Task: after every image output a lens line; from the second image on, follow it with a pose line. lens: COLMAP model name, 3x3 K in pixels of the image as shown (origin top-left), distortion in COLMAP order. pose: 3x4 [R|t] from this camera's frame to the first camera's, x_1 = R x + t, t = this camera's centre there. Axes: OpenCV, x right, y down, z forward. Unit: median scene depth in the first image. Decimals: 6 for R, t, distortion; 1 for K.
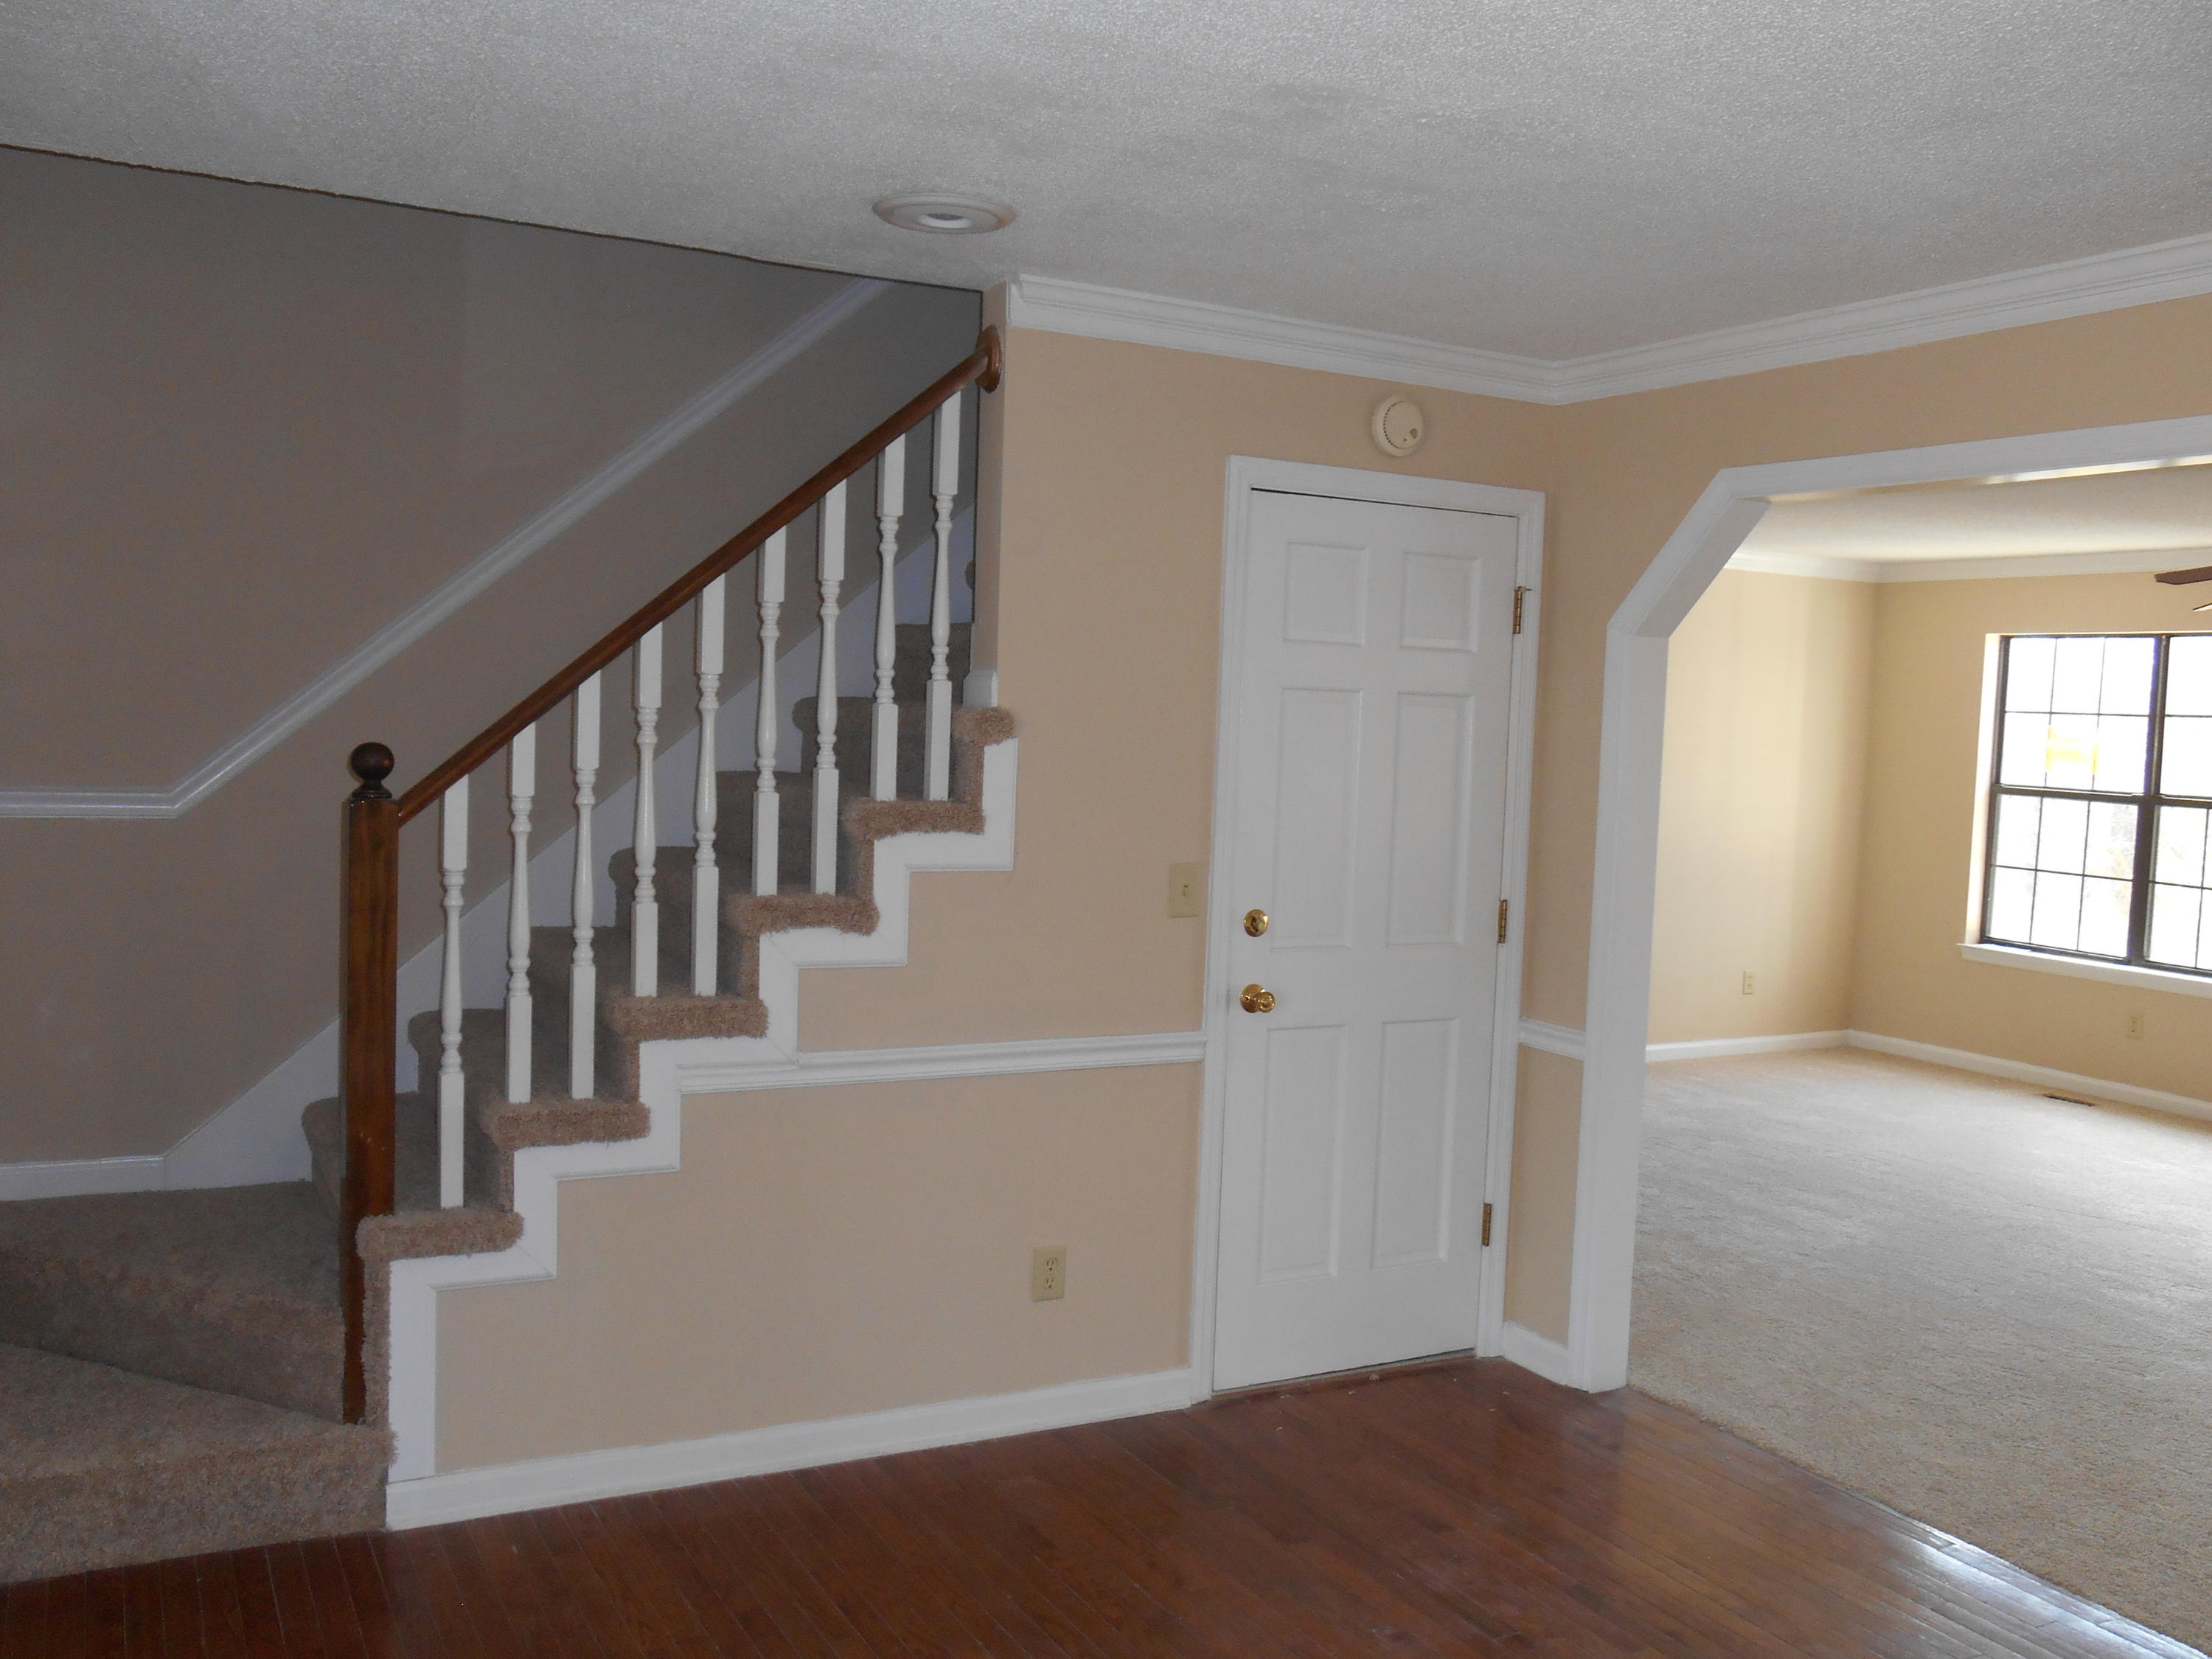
lens RADIAL K [[1918.8, 0, 1104.3], [0, 1918.8, 824.3], [0, 0, 1]] dist [-0.036708, 0.027783]
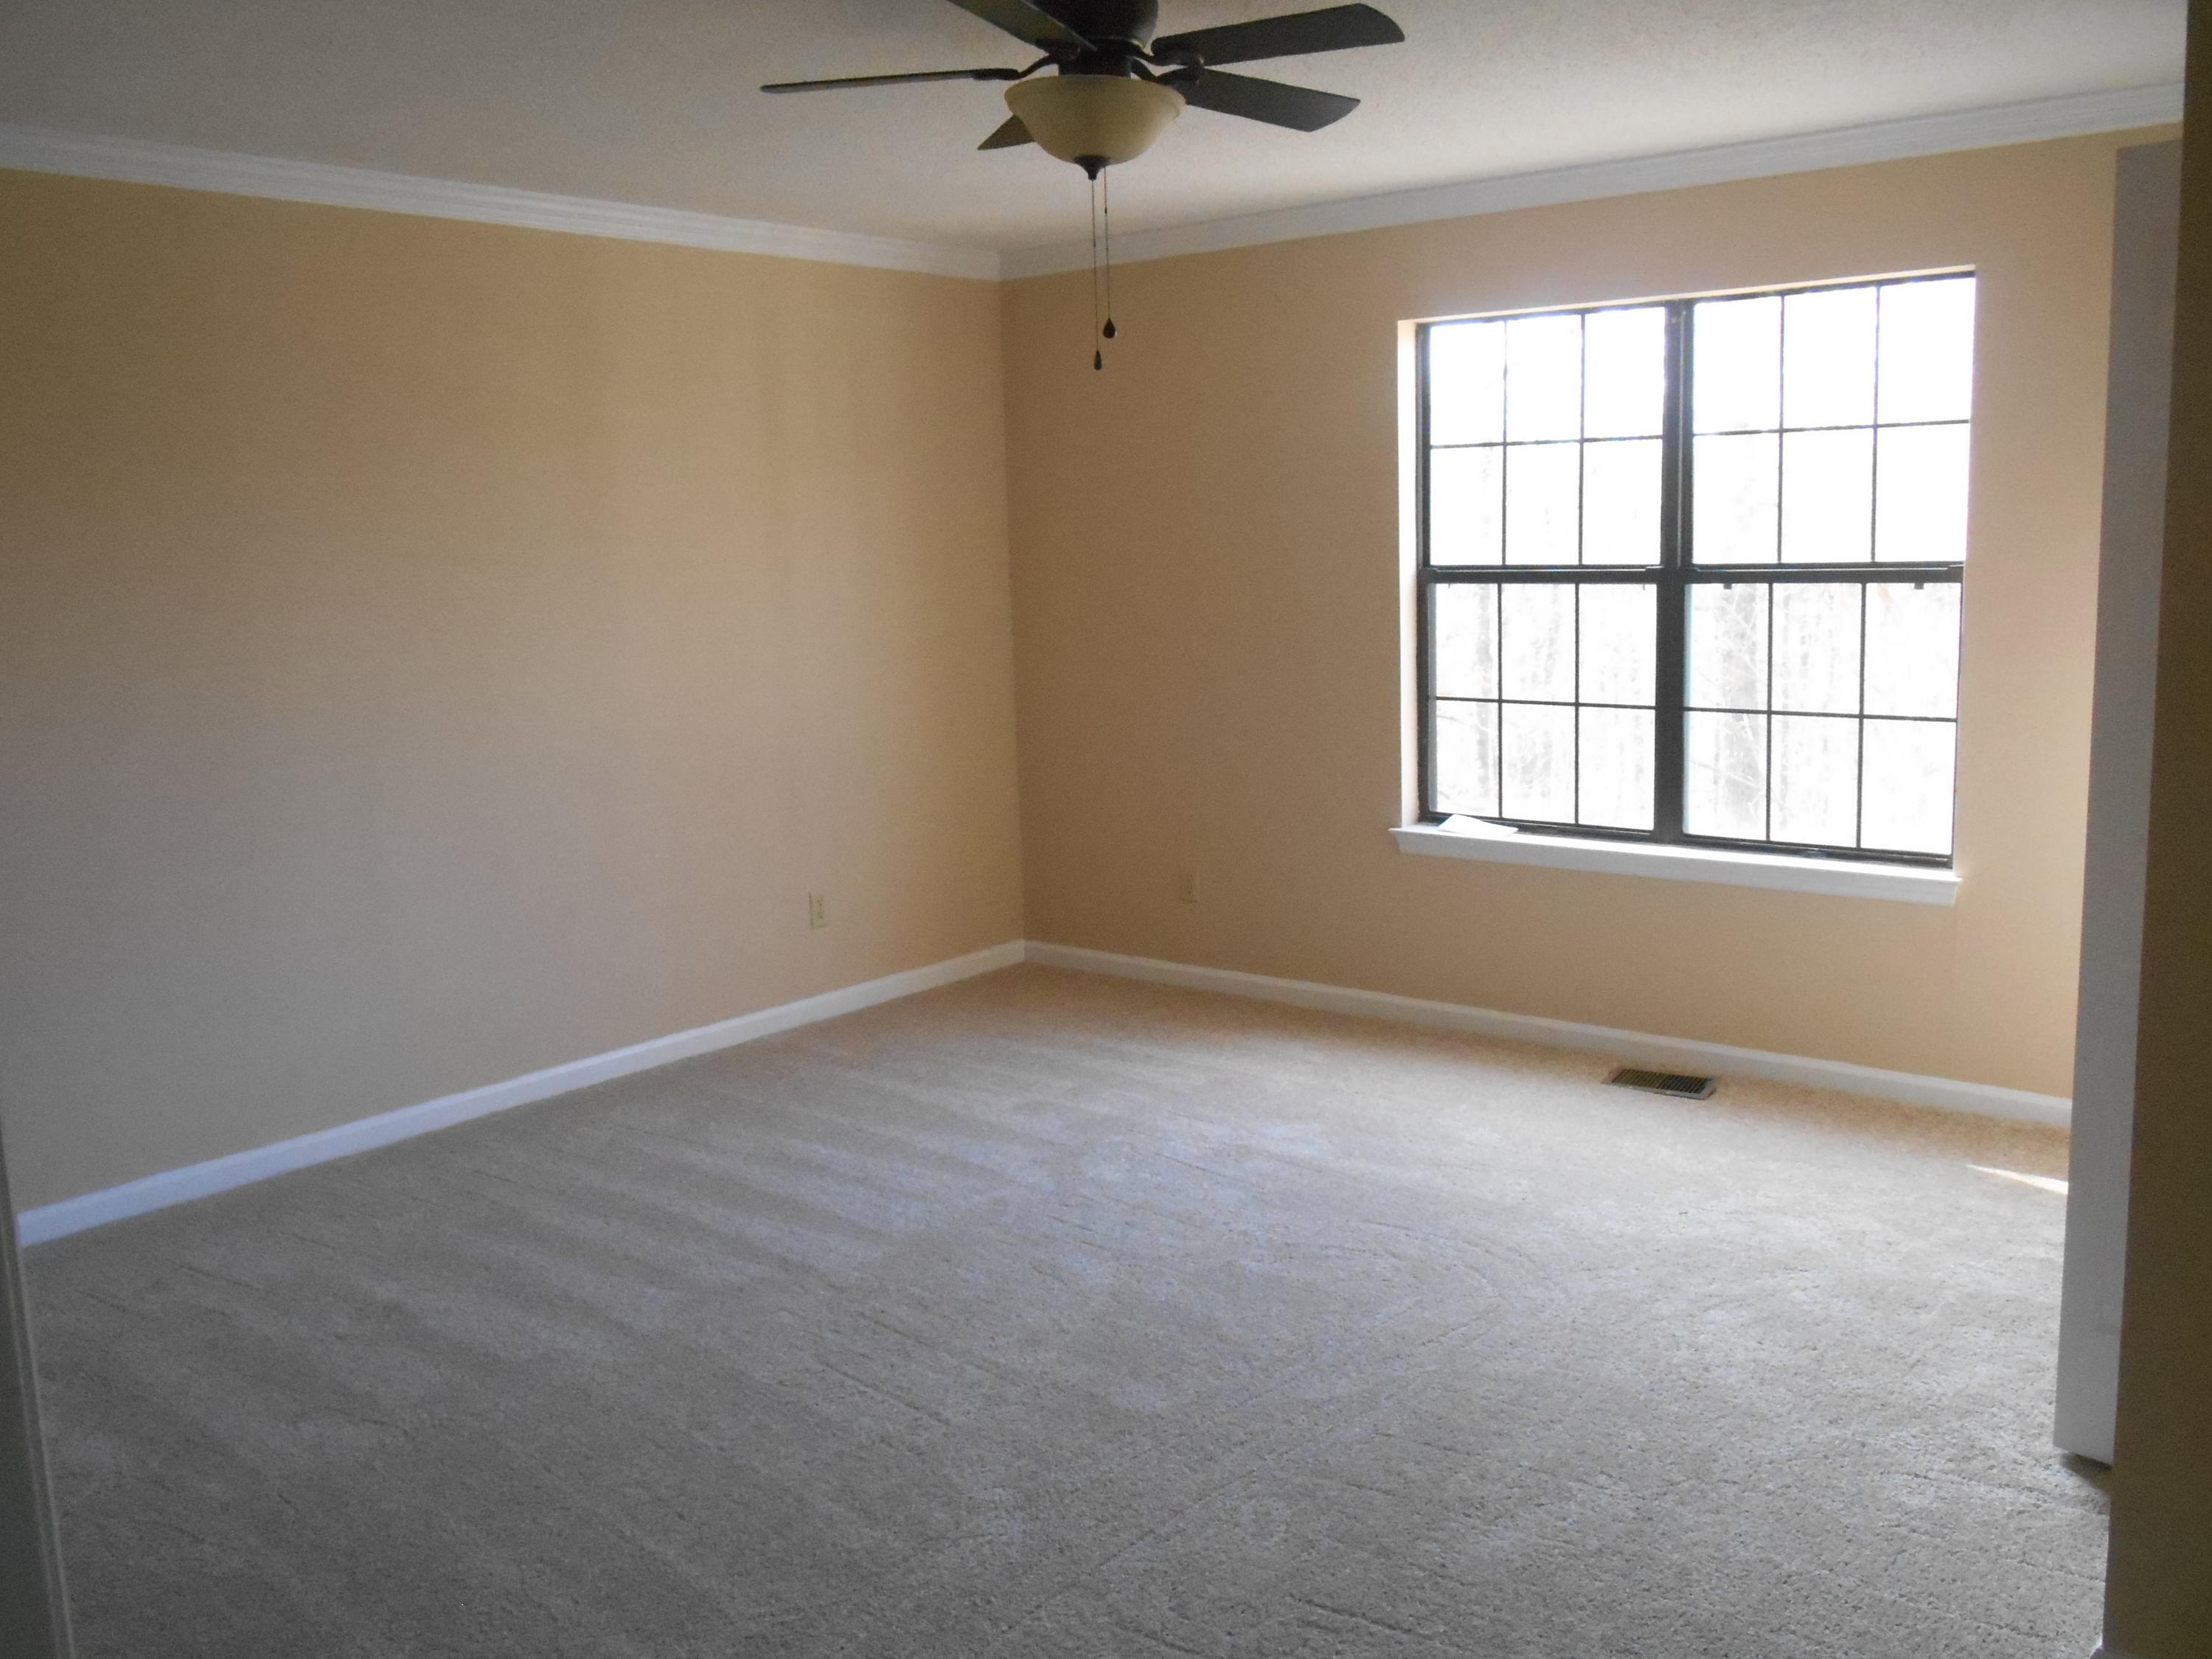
lens RADIAL K [[1918.8, 0, 1130.9], [0, 1918.8, 814.1], [0, 0, 1]] dist [-0.036708, 0.027783]
pose [[0.913710, -0.120433, 0.388110, 0.139079], [0.086390, 0.990811, 0.104071, -0.015394], [-0.397077, -0.061562, 0.915718, 0.497074]]
